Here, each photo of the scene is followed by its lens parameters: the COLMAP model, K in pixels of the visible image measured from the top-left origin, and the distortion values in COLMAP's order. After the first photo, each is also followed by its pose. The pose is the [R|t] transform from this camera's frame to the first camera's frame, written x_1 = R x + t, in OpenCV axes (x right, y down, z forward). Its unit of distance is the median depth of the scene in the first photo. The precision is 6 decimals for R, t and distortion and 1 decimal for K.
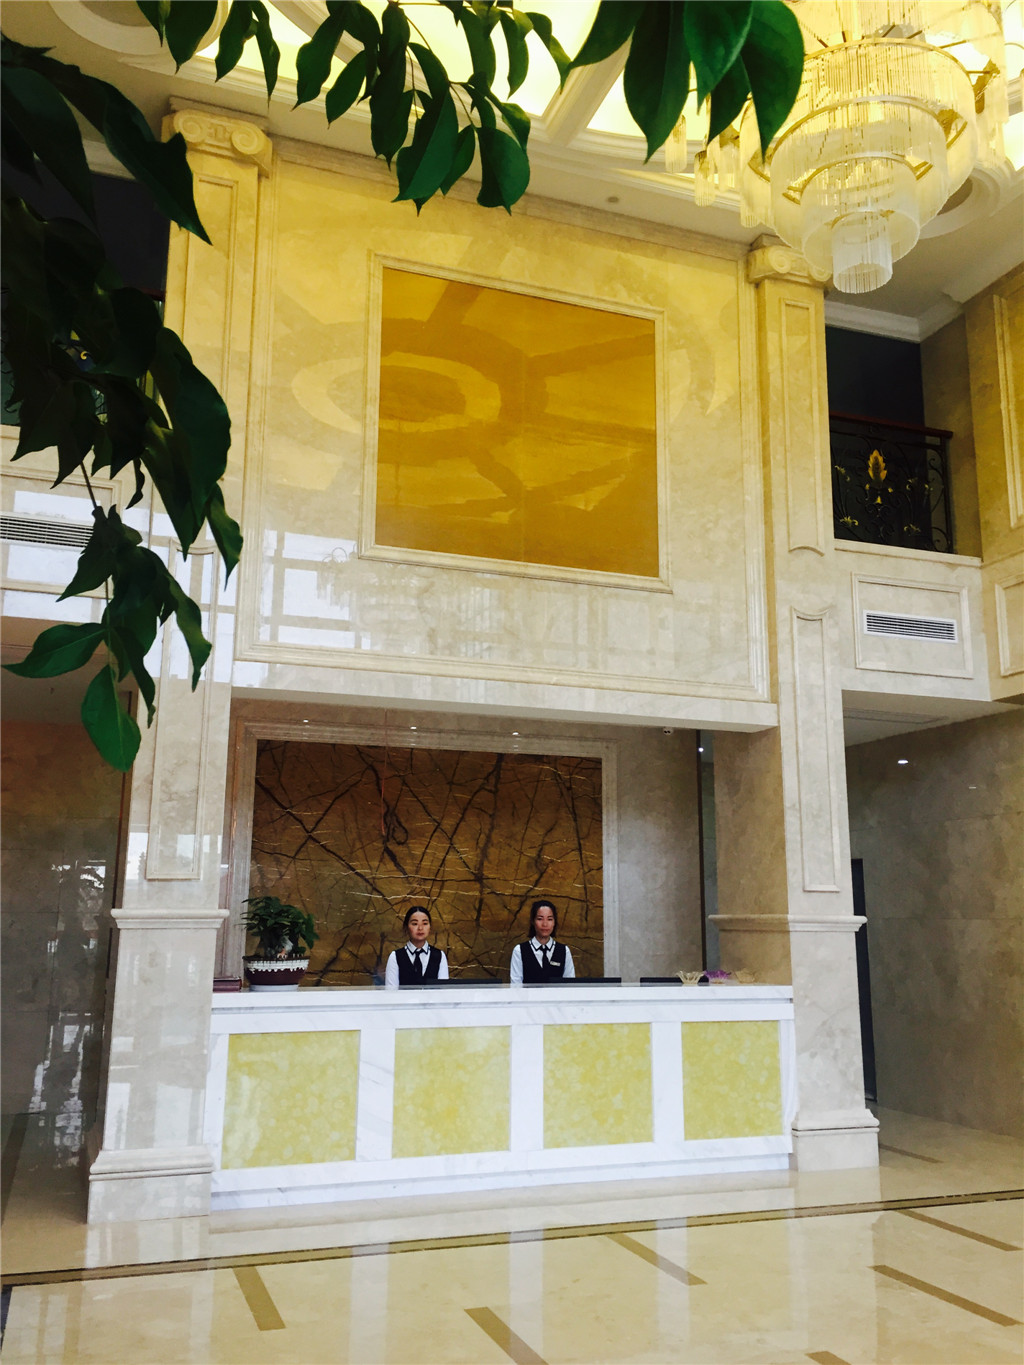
lens RADIAL K [[1160.4, 0, 512.0], [0, 1160.4, 682.5], [0, 0, 1]] dist [0.068615, -0.077215]
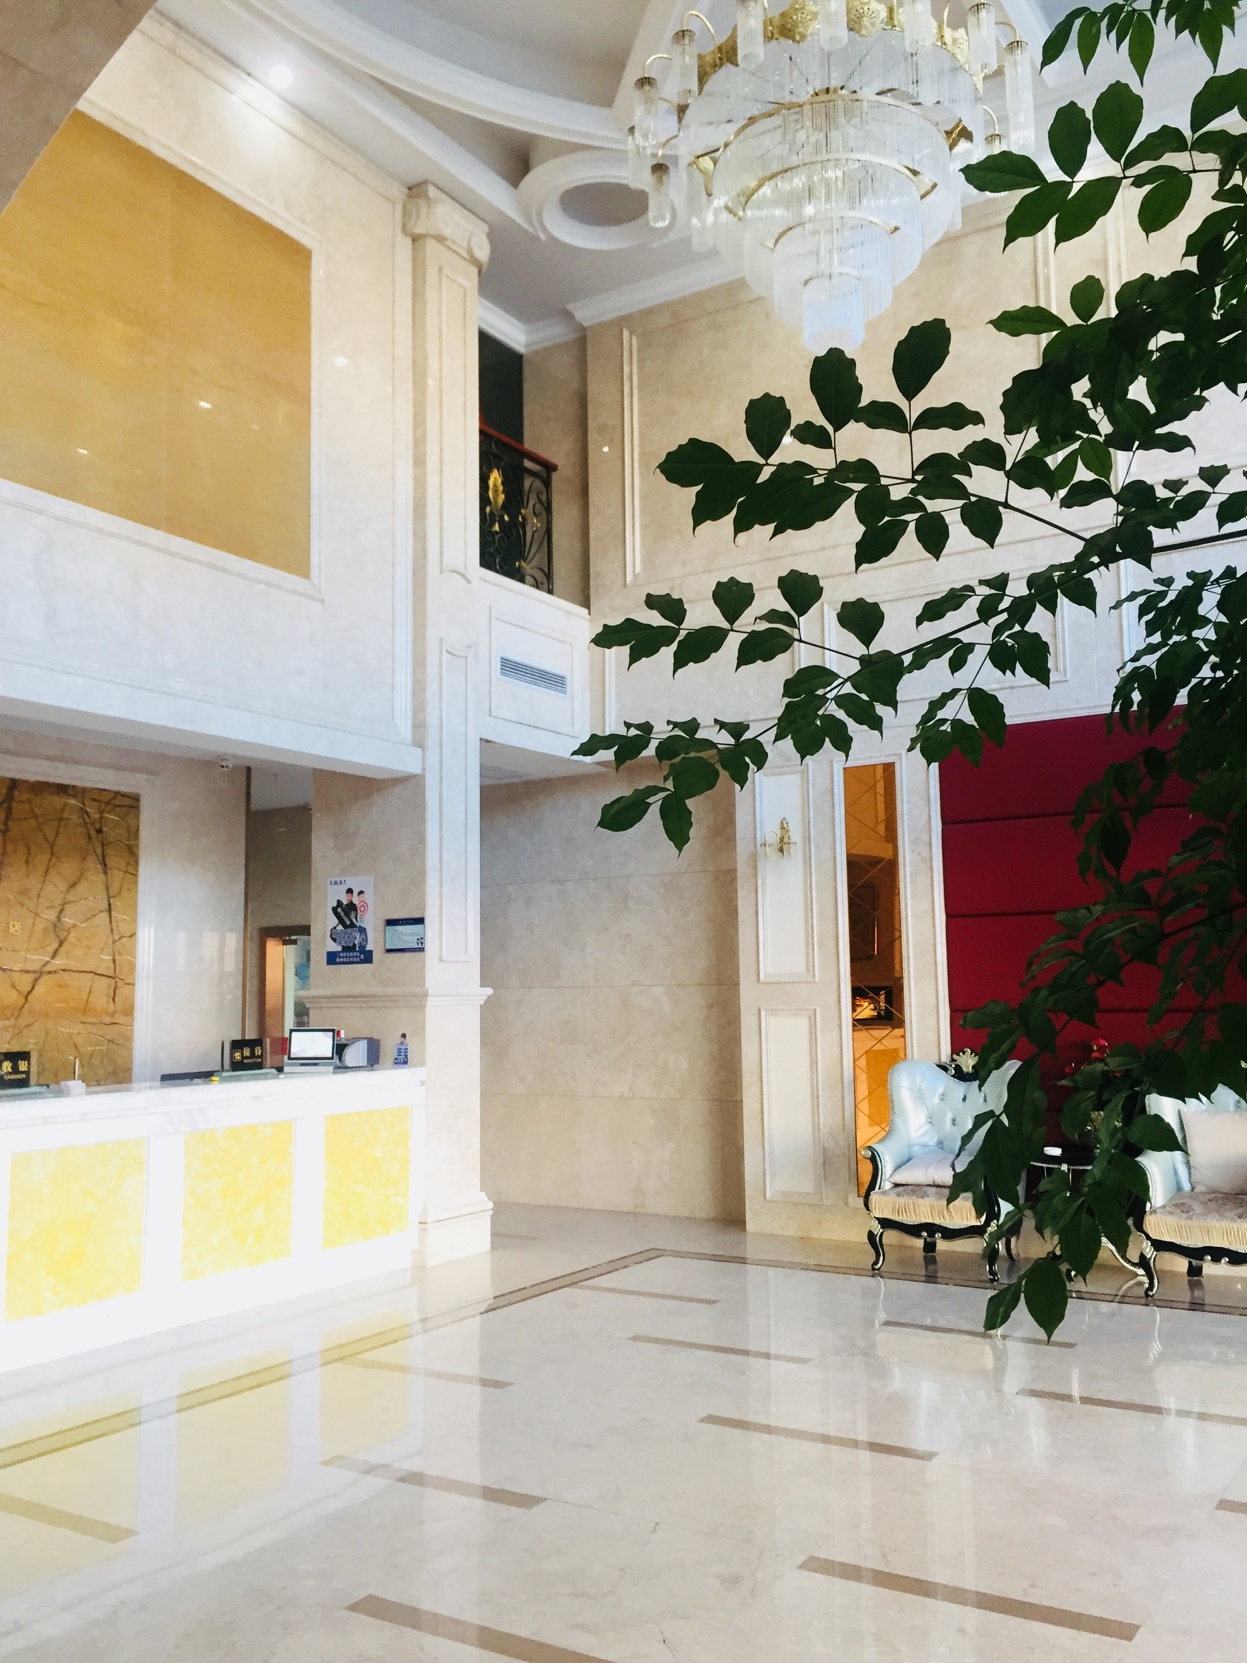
lens RADIAL K [[1413.7, 0, 623.5], [0, 1413.7, 831.5], [0, 0, 1]] dist [0.068615, -0.077215]
pose [[0.791281, 0.049715, 0.609428, -0.264470], [-0.103058, 0.993274, 0.052782, 0.007765], [-0.602705, -0.104572, 0.791082, 0.062836]]
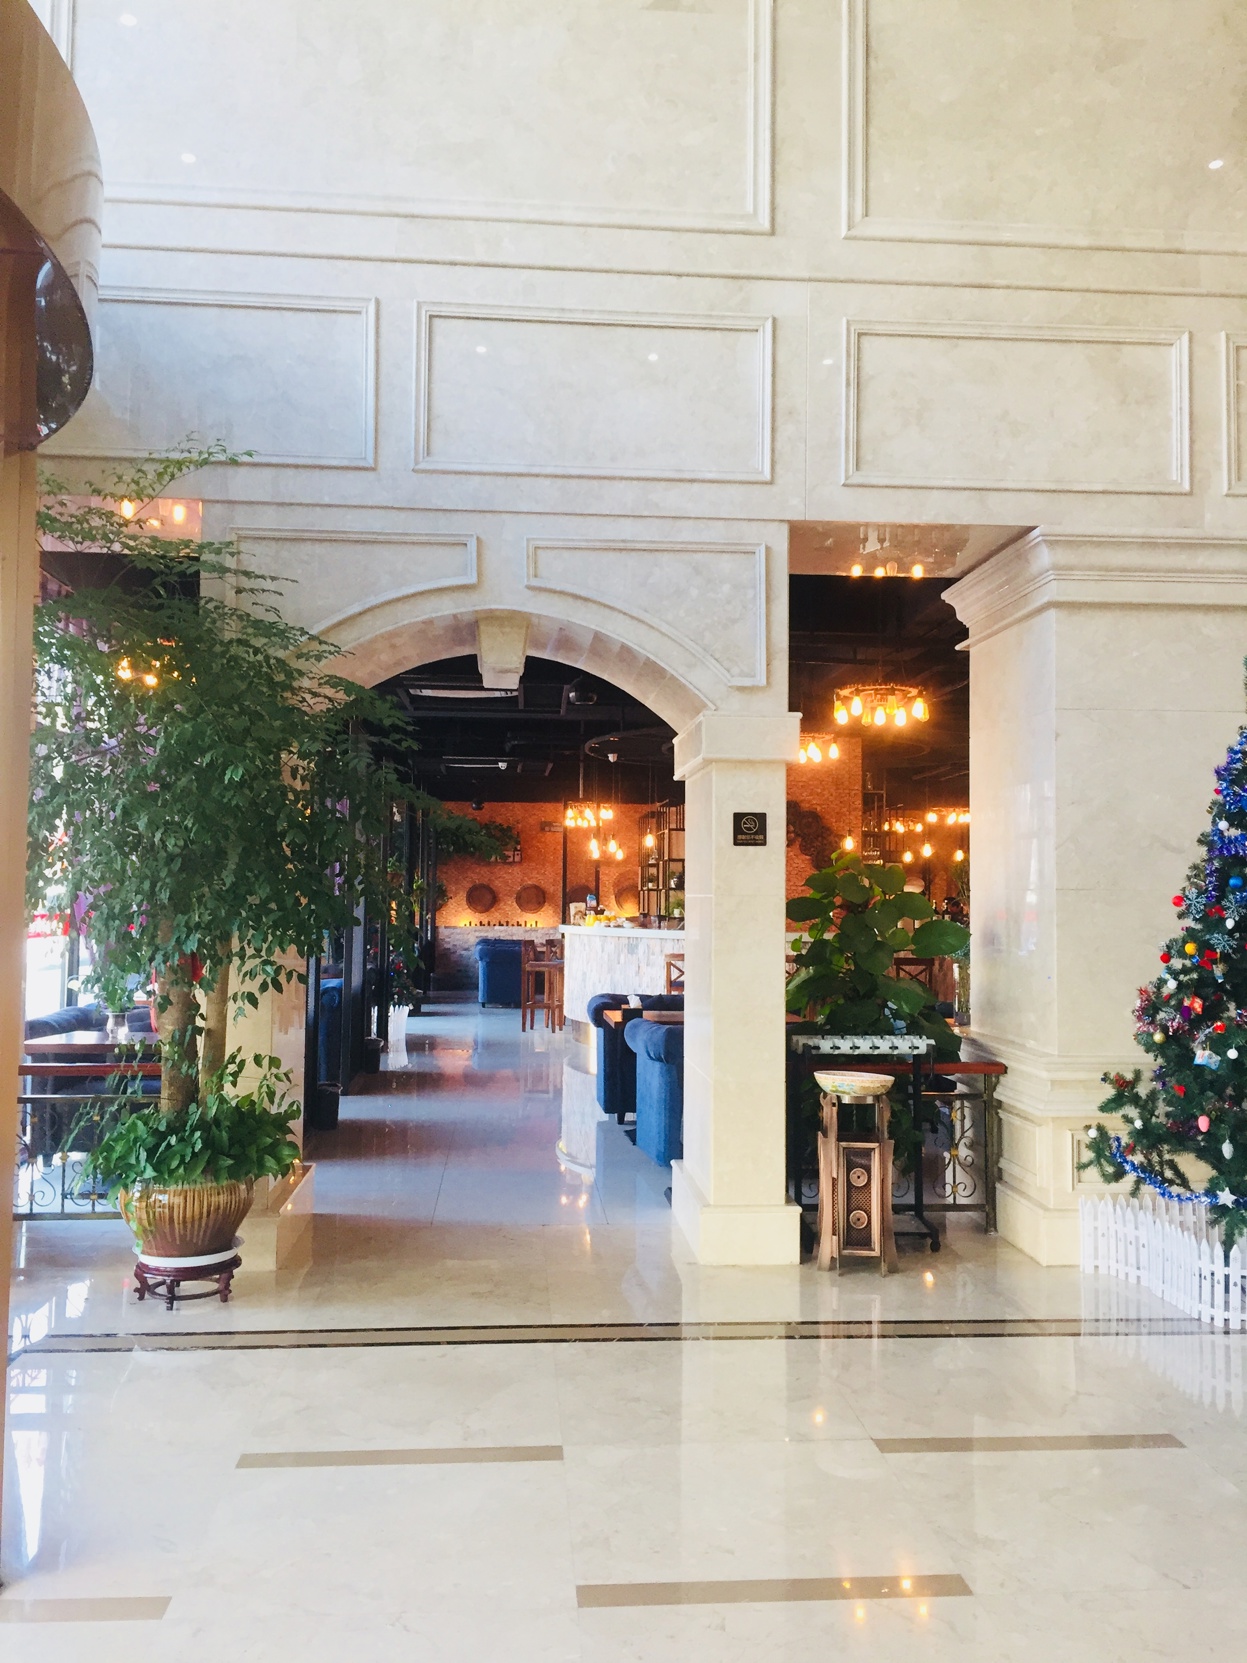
lens RADIAL K [[1423.7, 0, 623.5], [0, 1423.7, 831.5], [0, 0, 1]] dist [0.050266, -0.008680]
pose [[-0.264982, -0.059098, -0.962441, 0.433927], [0.185725, 0.976302, -0.111084, 0.086508], [0.946198, -0.208185, -0.247726, 0.397485]]
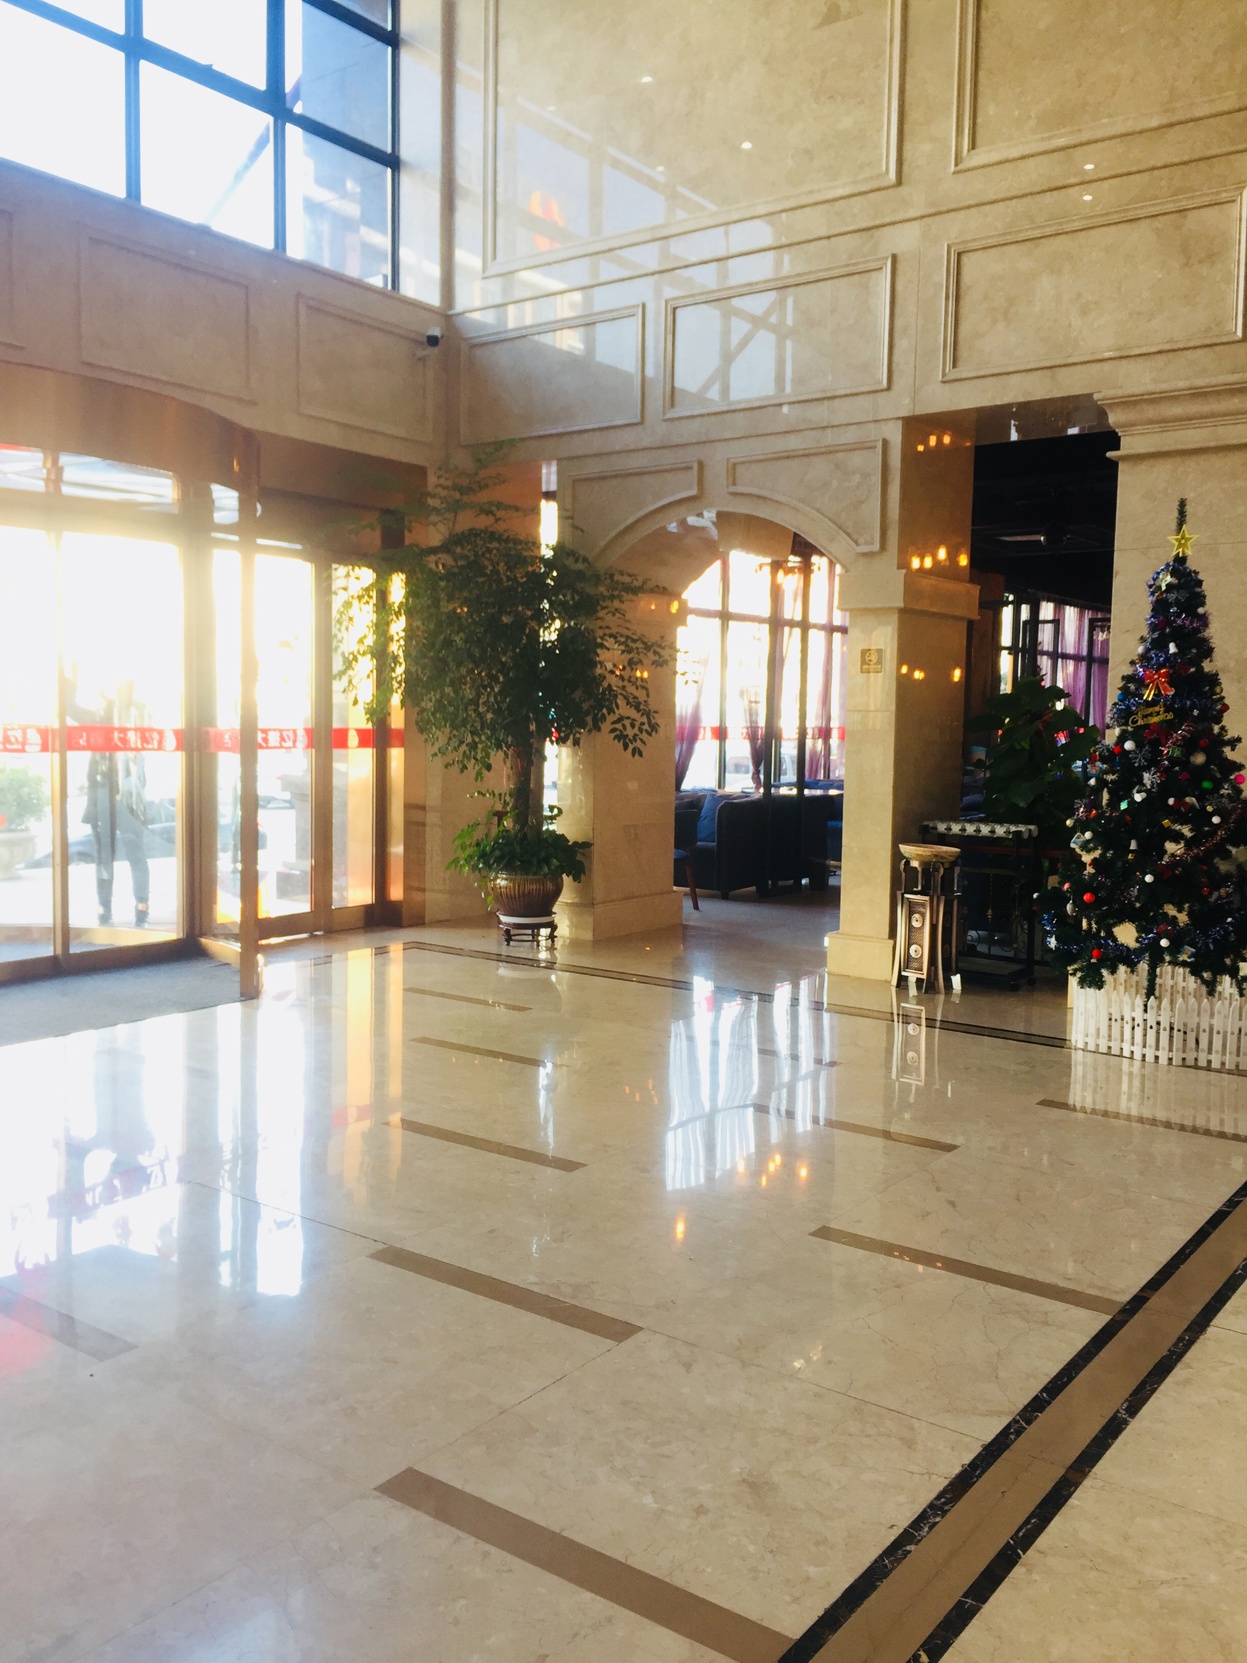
lens RADIAL K [[1413.7, 0, 623.5], [0, 1413.7, 831.5], [0, 0, 1]] dist [0.068615, -0.077215]
pose [[-0.831007, 0.021864, -0.555832, 0.399602], [0.089143, 0.991547, -0.094272, 0.196826], [0.549072, -0.127889, -0.825932, 0.917397]]
